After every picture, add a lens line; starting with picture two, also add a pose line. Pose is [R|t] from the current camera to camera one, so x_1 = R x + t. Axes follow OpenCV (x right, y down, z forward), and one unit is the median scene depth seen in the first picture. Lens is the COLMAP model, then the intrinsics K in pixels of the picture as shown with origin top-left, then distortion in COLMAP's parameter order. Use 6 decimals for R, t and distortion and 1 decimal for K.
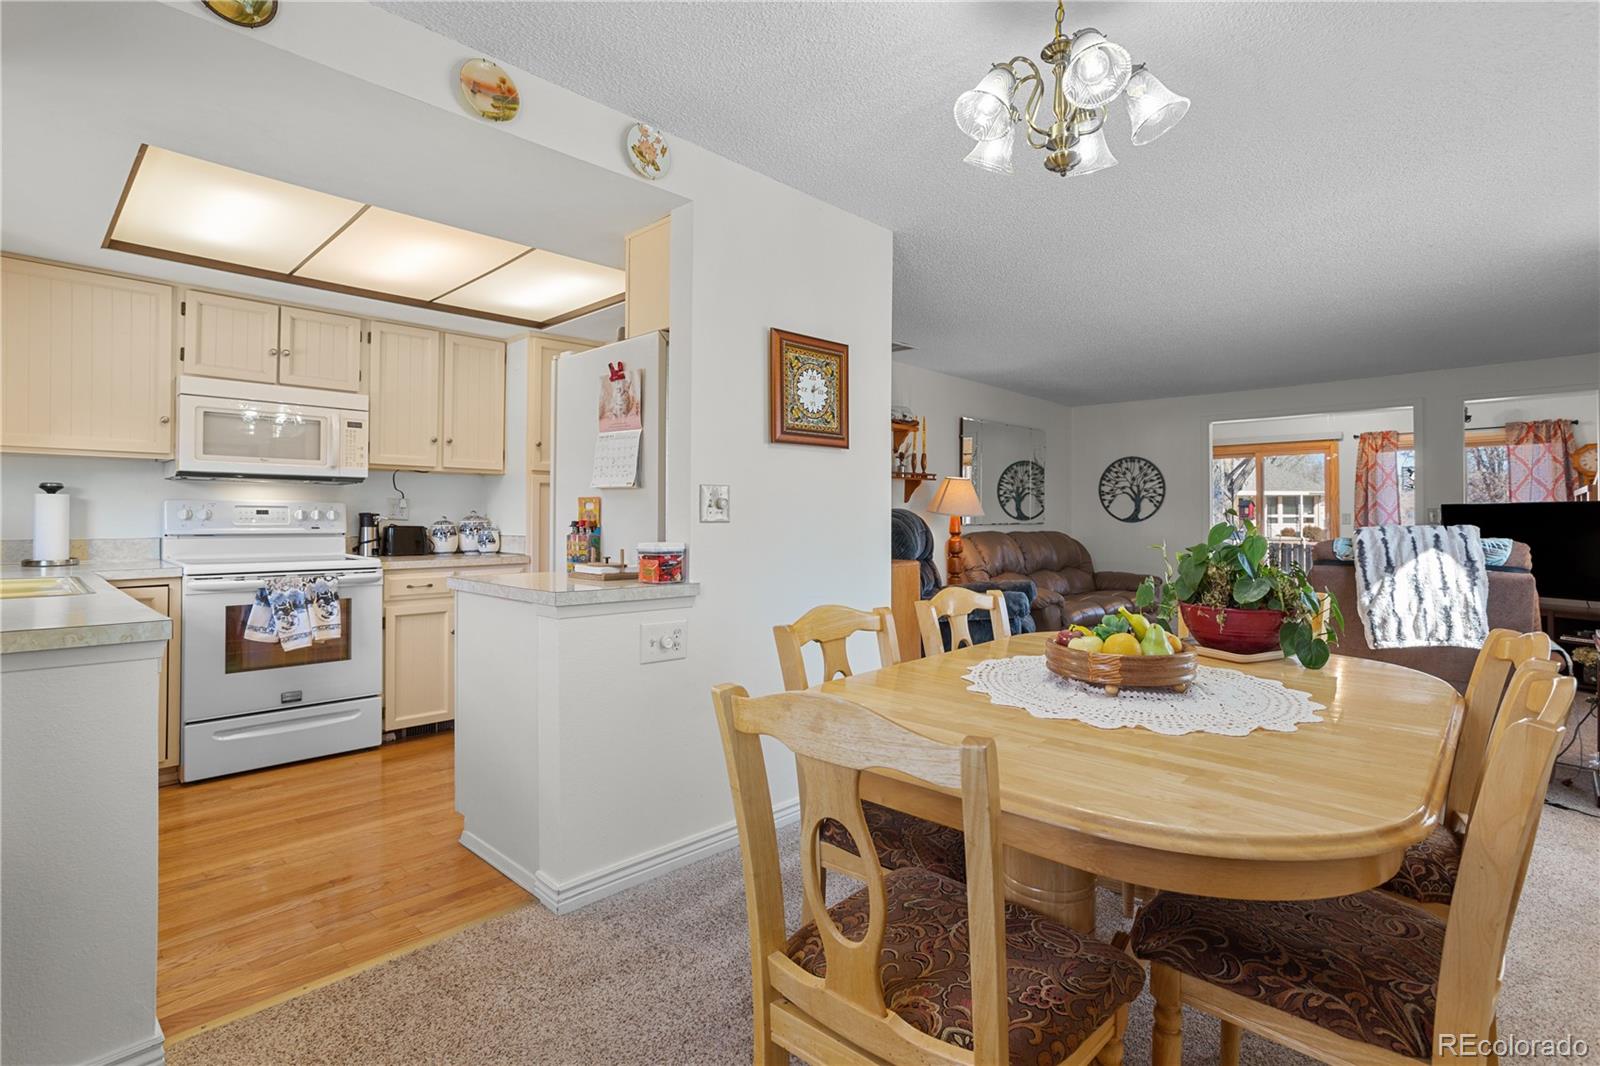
lens RADIAL K [[780.8, 0, 801.0], [0, 780.8, 511.2], [0, 0, 1]] dist [-0.052162, 0.034693]
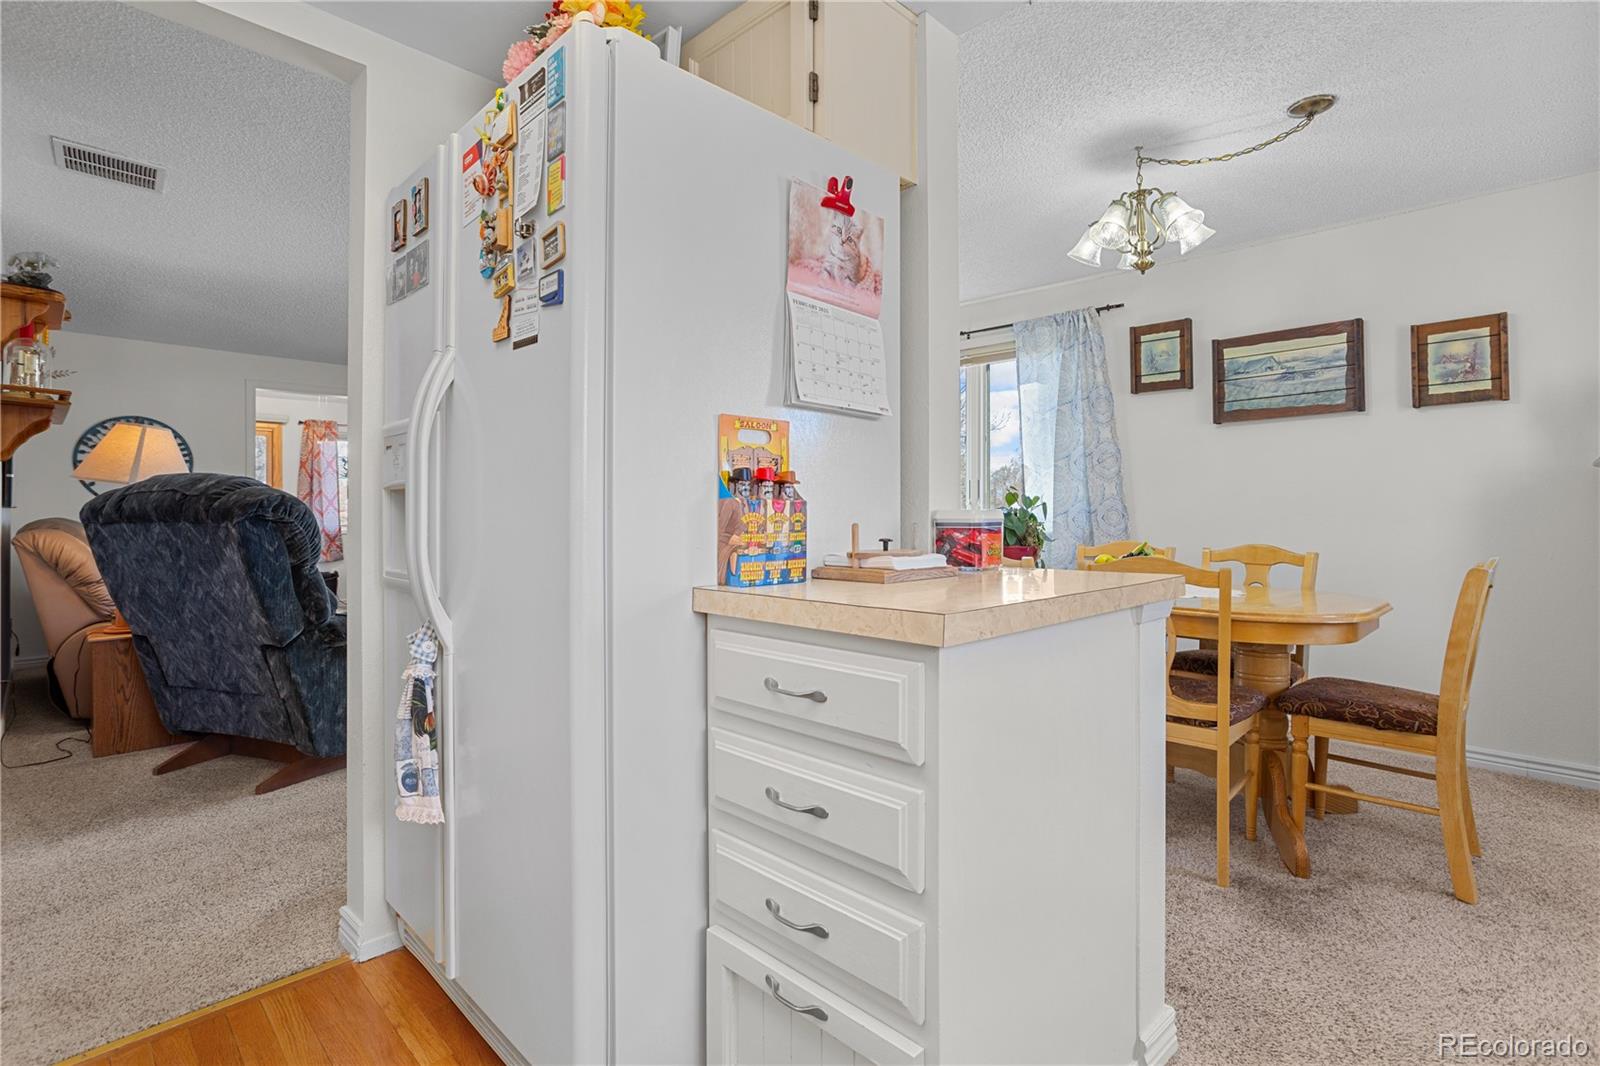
lens RADIAL K [[780.8, 0, 801.0], [0, 780.8, 511.2], [0, 0, 1]] dist [-0.052162, 0.034693]
pose [[0.022438, 0.000656, 0.999748, -0.613145], [-0.007858, 0.999969, -0.000479, 0.030745], [-0.999717, -0.007846, 0.022443, 0.805641]]
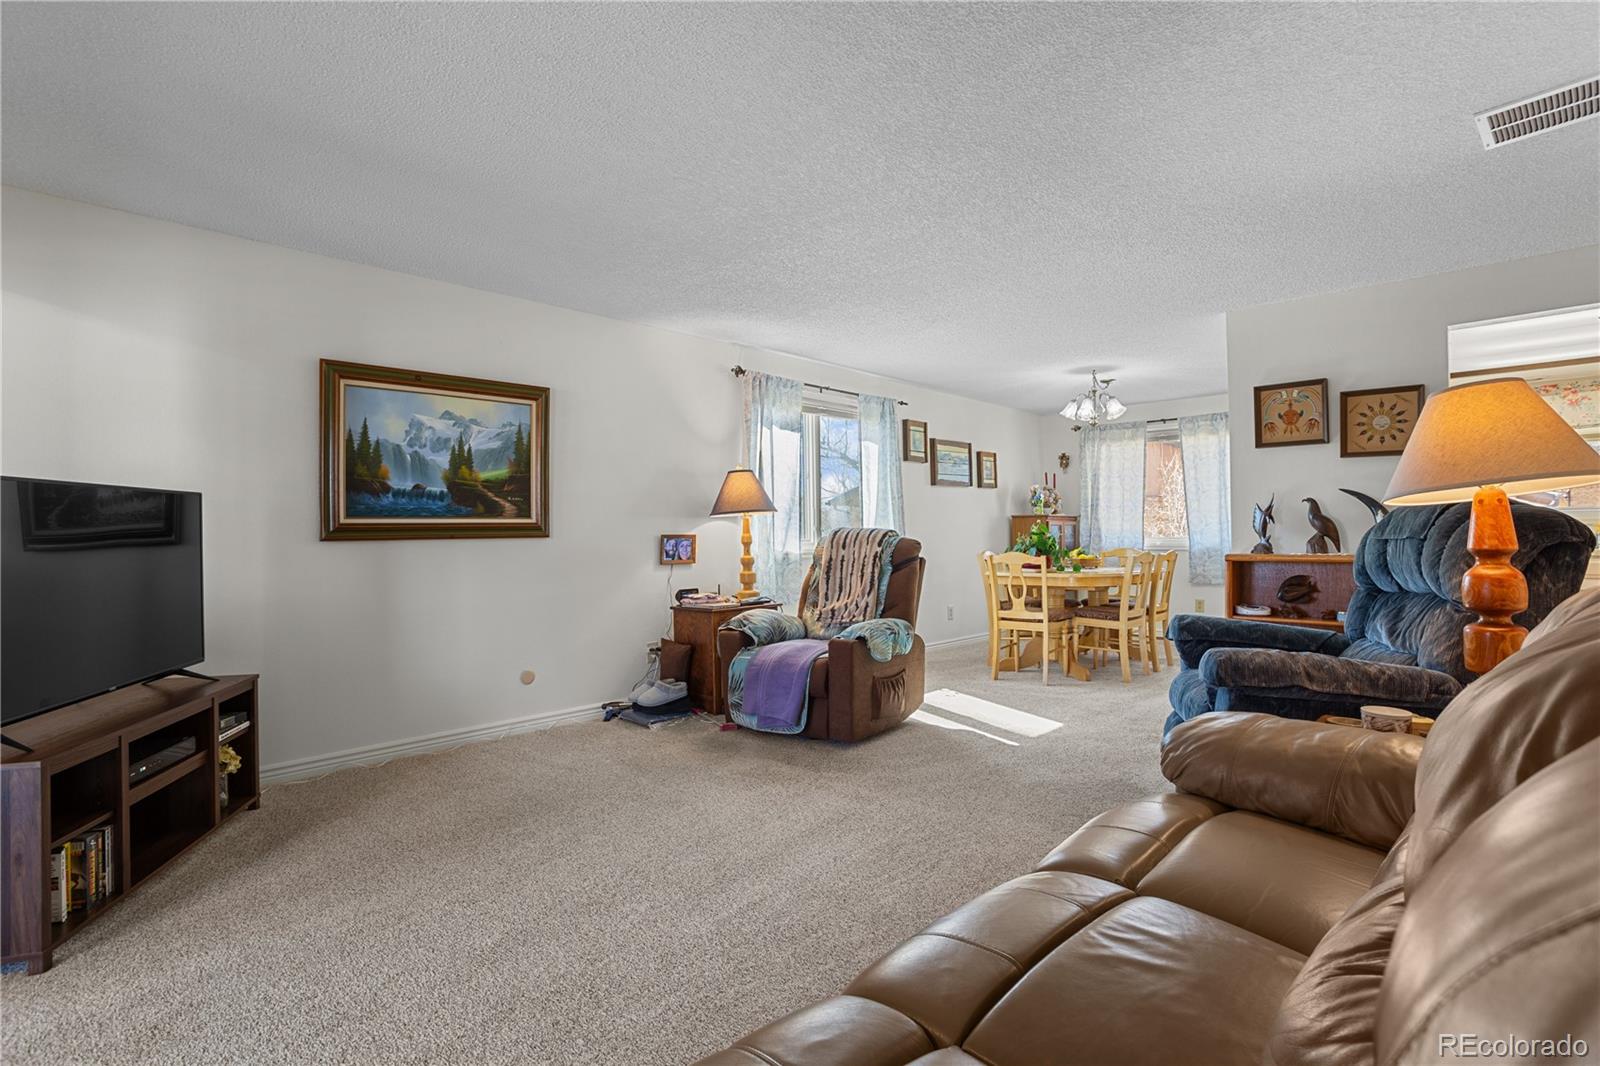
lens RADIAL K [[776.7, 0, 780.1], [0, 776.7, 530.2], [0, 0, 1]] dist [-0.062903, 0.044164]
pose [[-0.999829, 0.005546, 0.017616, 0.828452], [0.005374, 0.999938, -0.009742, 0.033006], [-0.017669, -0.009645, -0.999797, 2.196486]]
